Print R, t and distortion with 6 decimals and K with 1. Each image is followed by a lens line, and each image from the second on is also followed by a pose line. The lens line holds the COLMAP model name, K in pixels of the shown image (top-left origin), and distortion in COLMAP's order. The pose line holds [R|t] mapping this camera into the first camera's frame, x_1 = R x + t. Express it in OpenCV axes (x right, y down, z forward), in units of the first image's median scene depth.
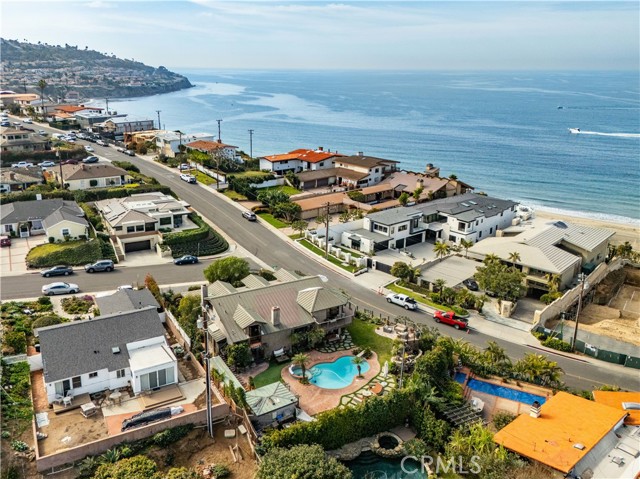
lens RADIAL K [[489.4, 0, 305.7], [0, 489.4, 239.3], [0, 0, 1]] dist [0.027013, -0.000320]
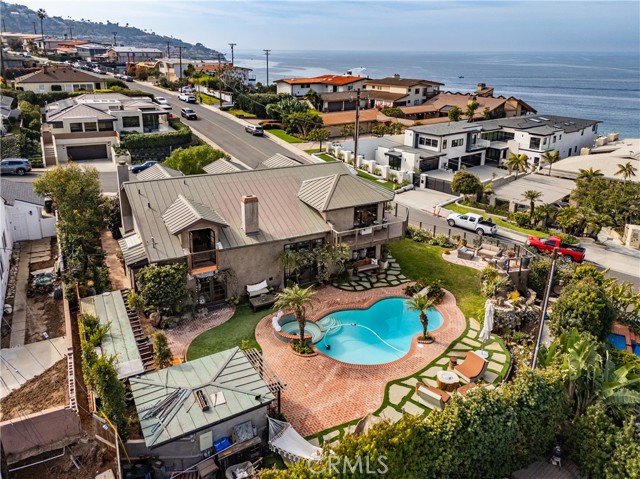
lens RADIAL K [[468.1, 0, 322.3], [0, 468.1, 221.2], [0, 0, 1]] dist [0.004547, 0.001056]
pose [[0.999580, 0.003487, -0.028763, 0.014990], [-0.002732, 0.999651, 0.026266, 0.091754], [0.028844, -0.026176, 0.999241, 0.323890]]
